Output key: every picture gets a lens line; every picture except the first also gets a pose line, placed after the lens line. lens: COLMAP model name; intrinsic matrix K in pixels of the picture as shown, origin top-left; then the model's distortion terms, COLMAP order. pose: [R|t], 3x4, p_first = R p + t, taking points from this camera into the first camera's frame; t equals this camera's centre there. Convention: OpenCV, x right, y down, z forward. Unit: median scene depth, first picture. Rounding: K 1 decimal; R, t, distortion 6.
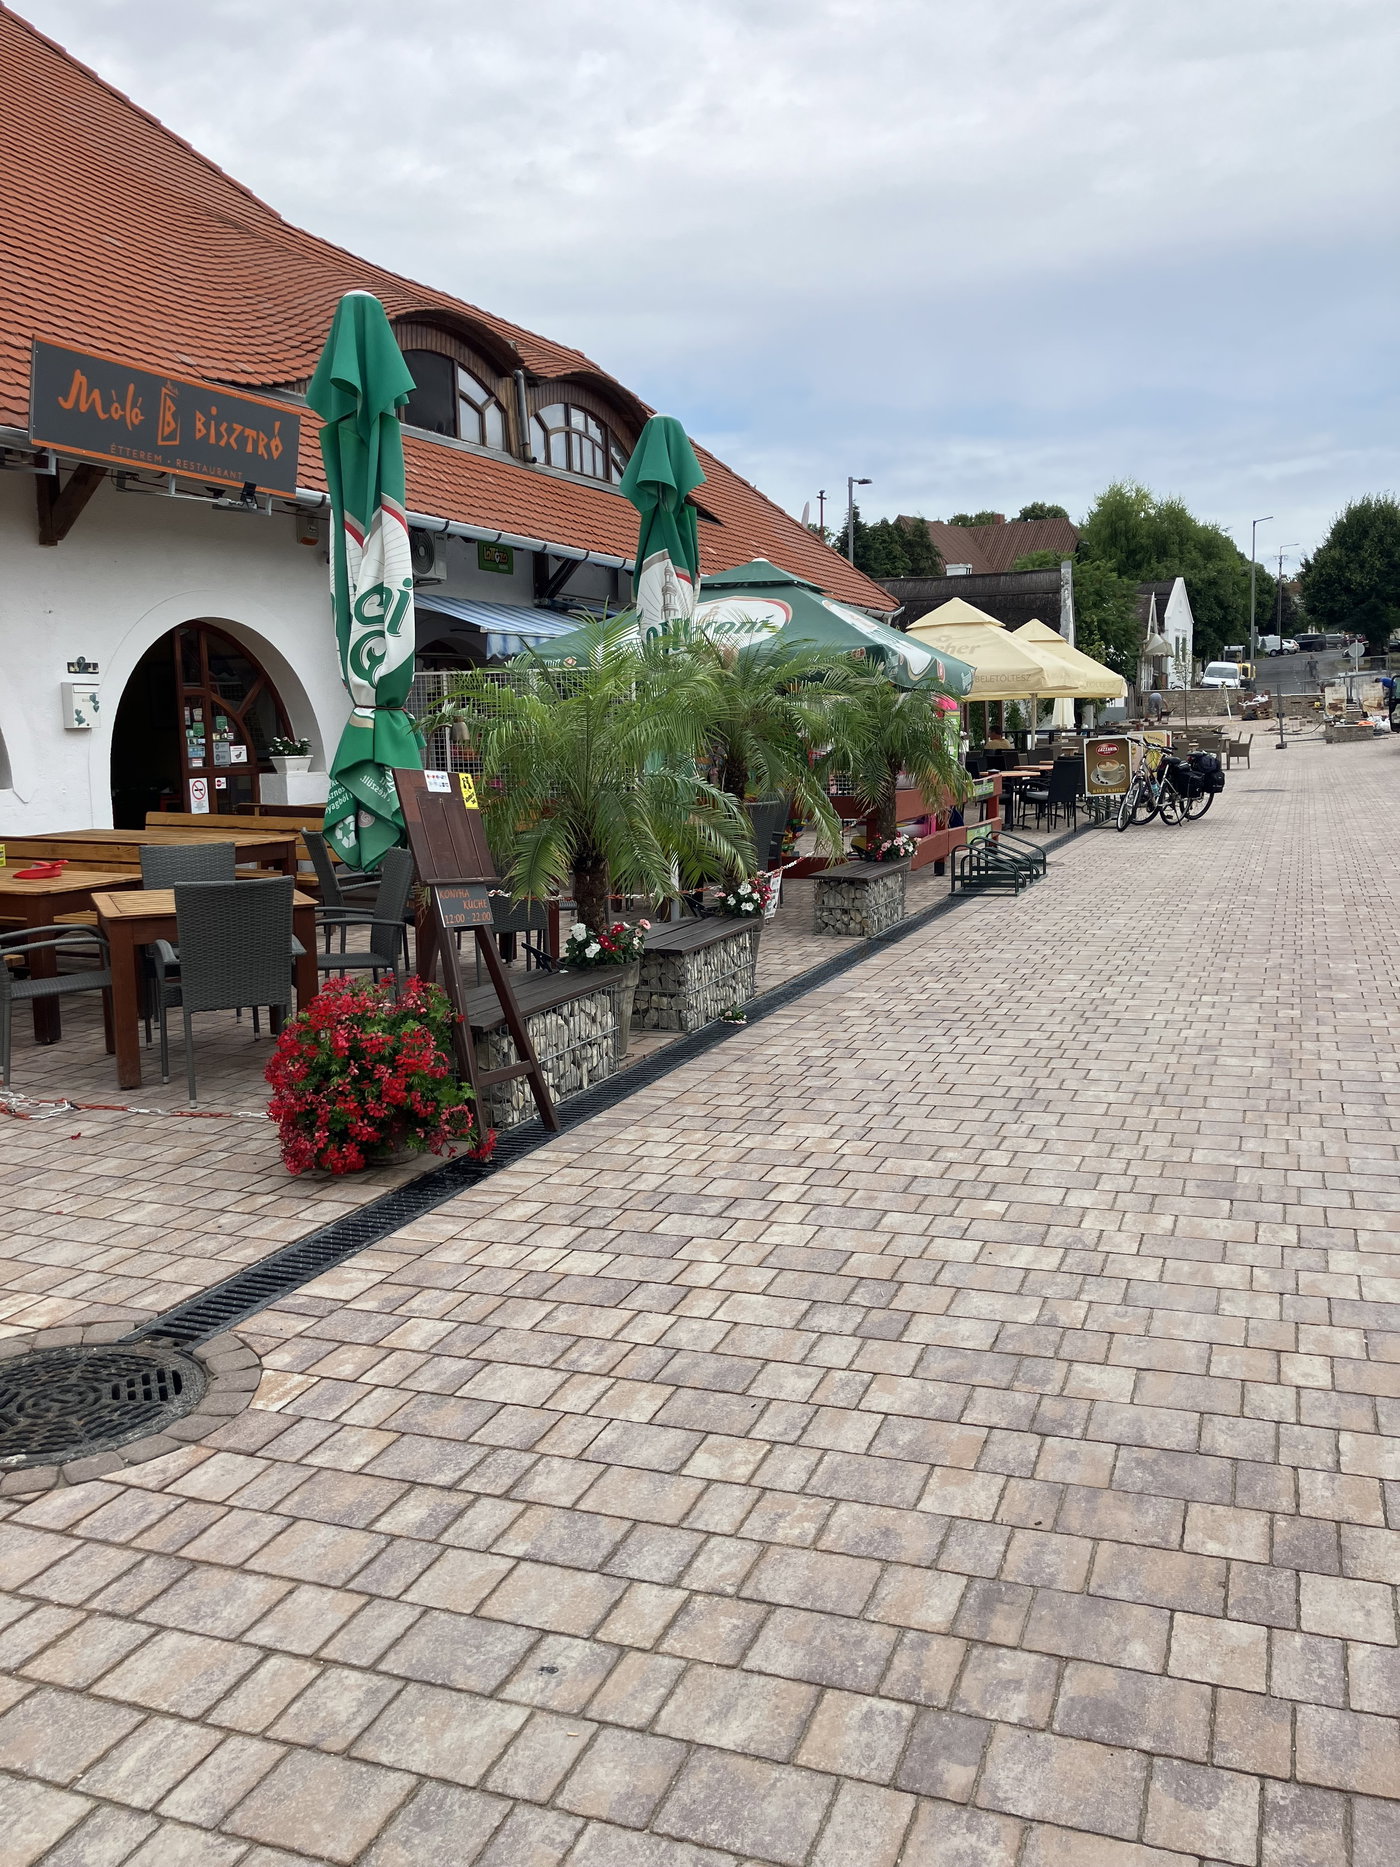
lens RADIAL K [[1478.3, 0, 738.1], [0, 1478.3, 926.8], [0, 0, 1]] dist [0.053789, -0.138205]
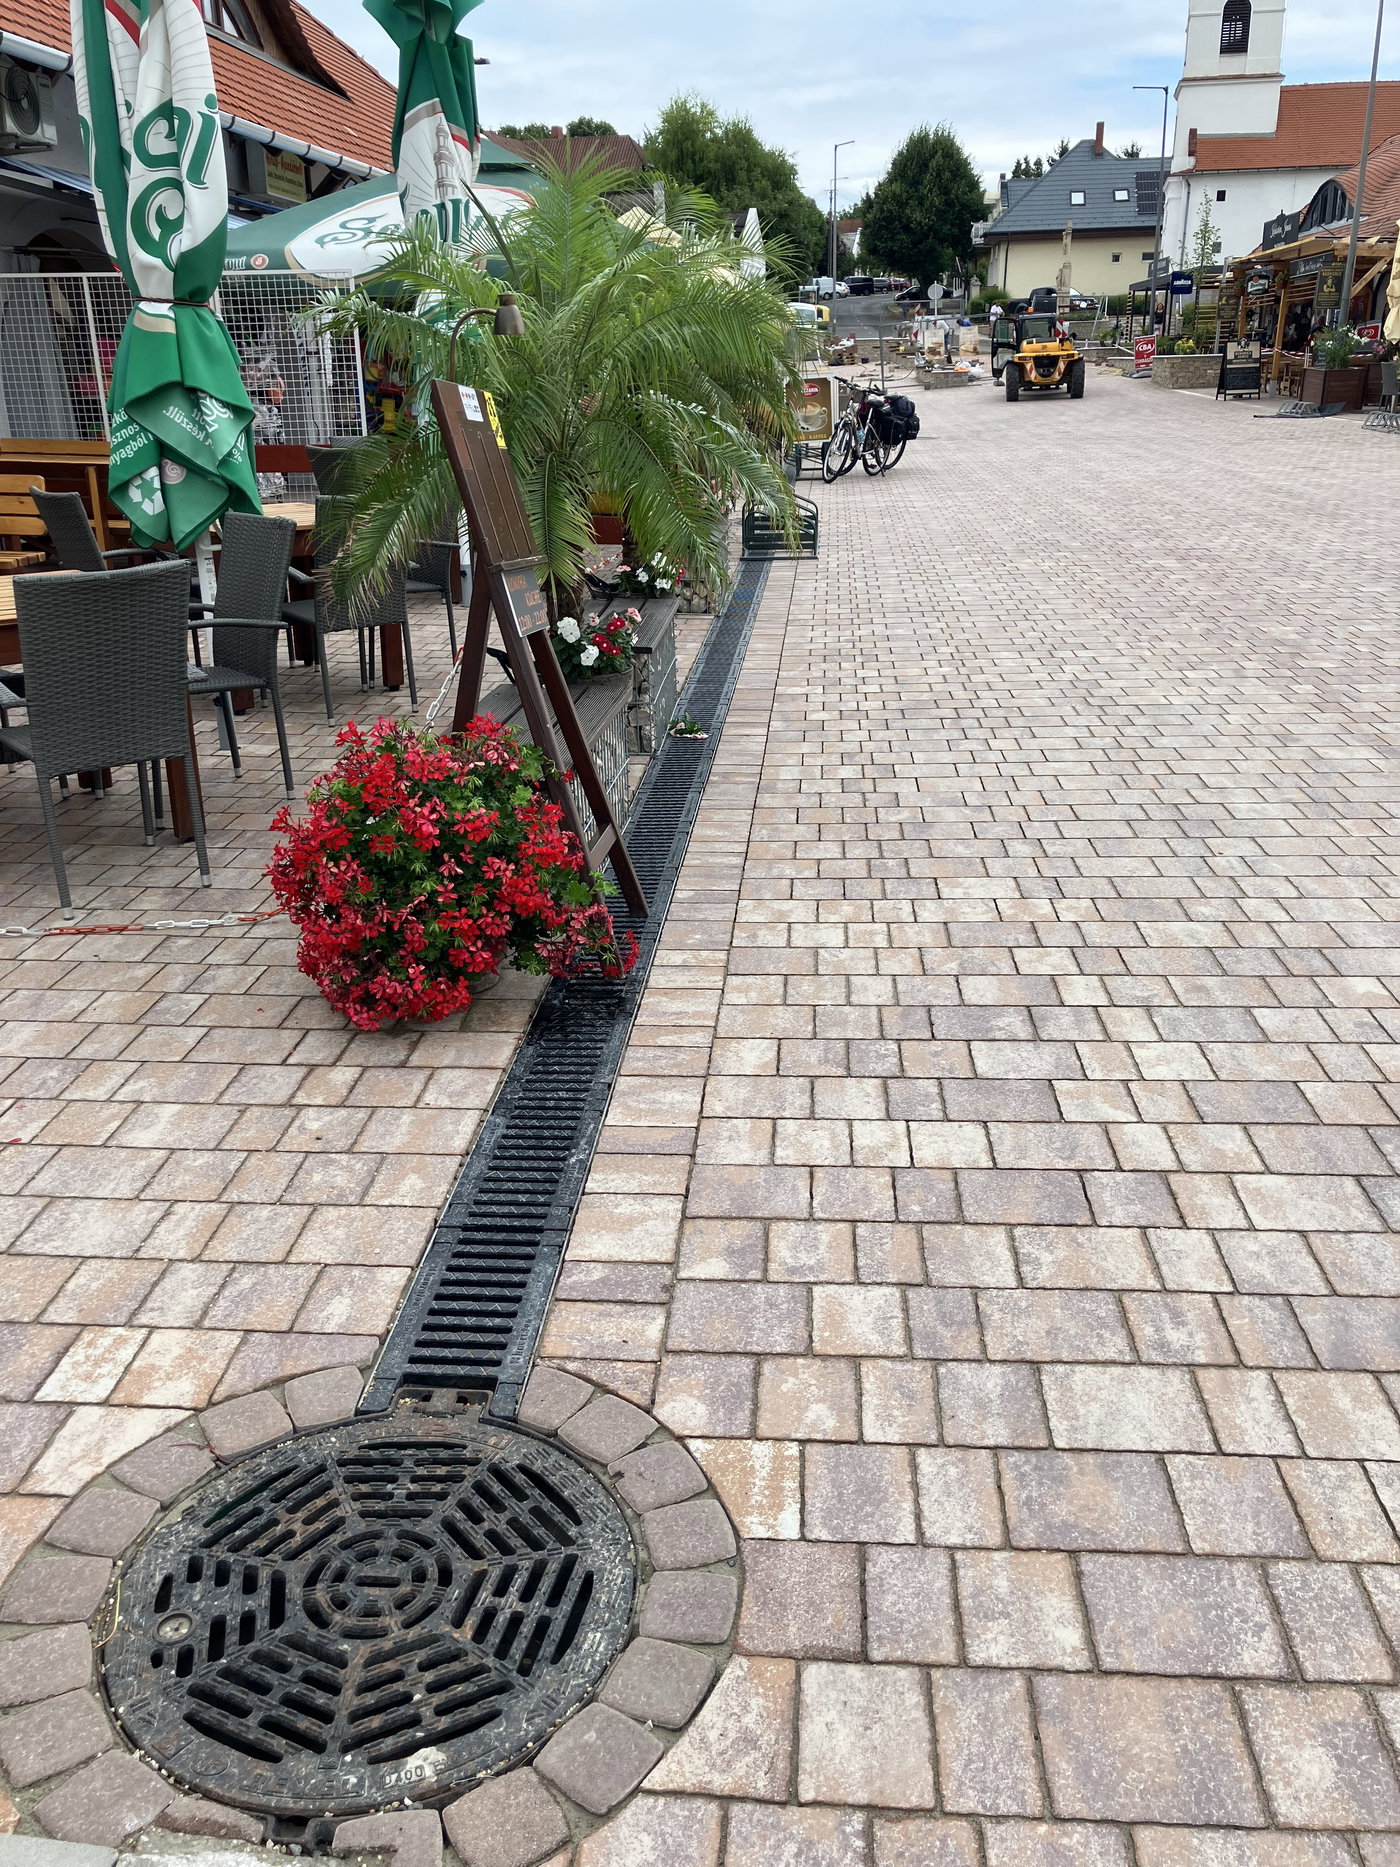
lens RADIAL K [[1456.4, 0, 700.0], [0, 1456.4, 933.5], [0, 0, 1]] dist [0.043787, -0.086502]
pose [[0.962105, -0.092068, 0.256665, -0.342019], [0.030878, 0.972005, 0.232922, -0.023083], [-0.270924, -0.216171, 0.938014, 0.386782]]
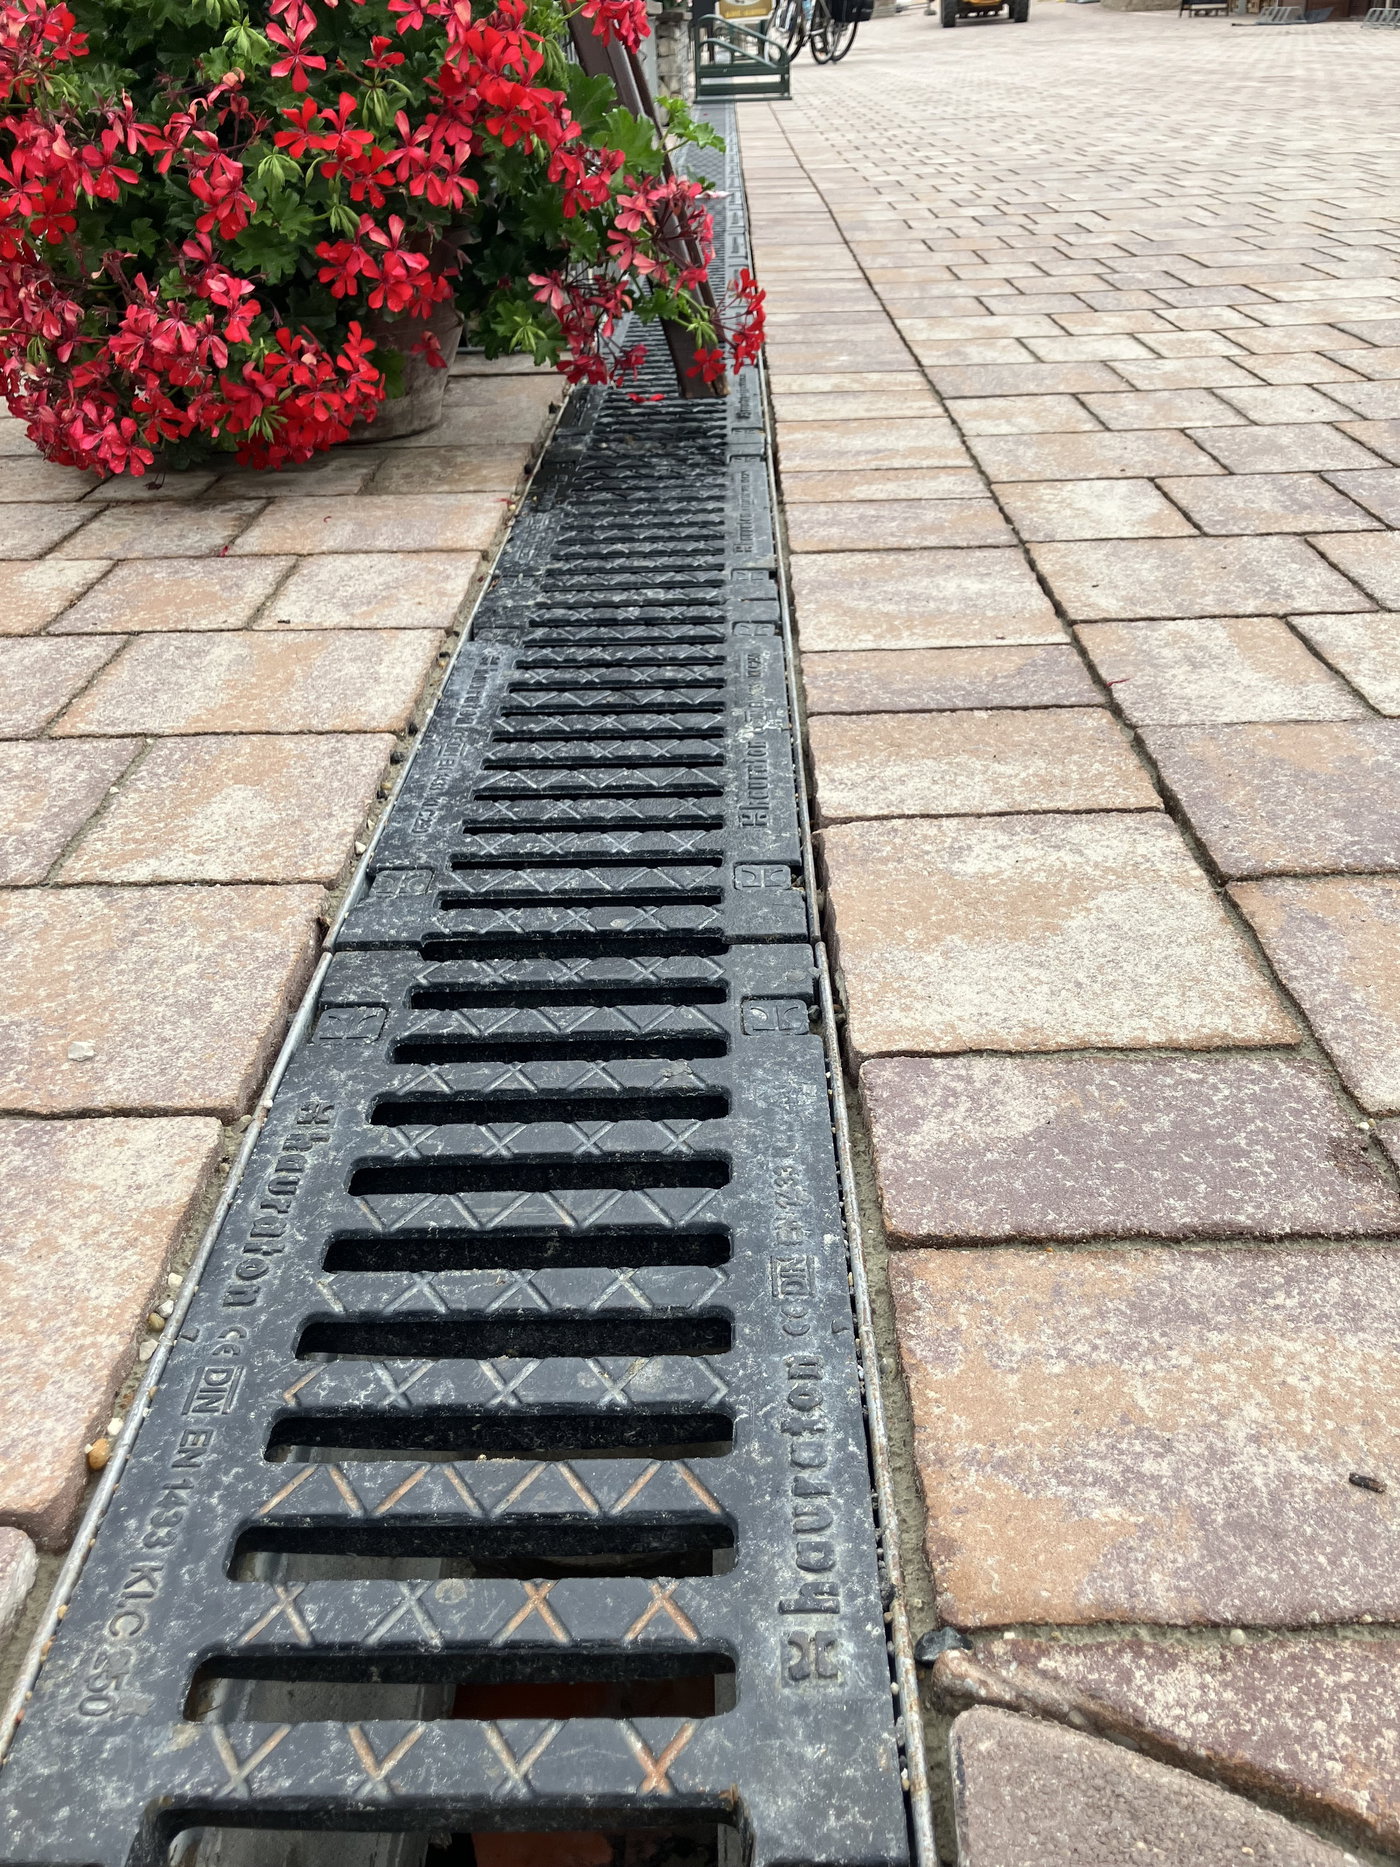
lens RADIAL K [[1456.4, 0, 700.0], [0, 1456.4, 933.5], [0, 0, 1]] dist [0.043787, -0.086502]
pose [[0.940800, -0.176901, 0.289140, -0.312901], [0.047525, 0.913427, 0.404218, 0.152267], [-0.335615, -0.366547, 0.867759, 0.769997]]
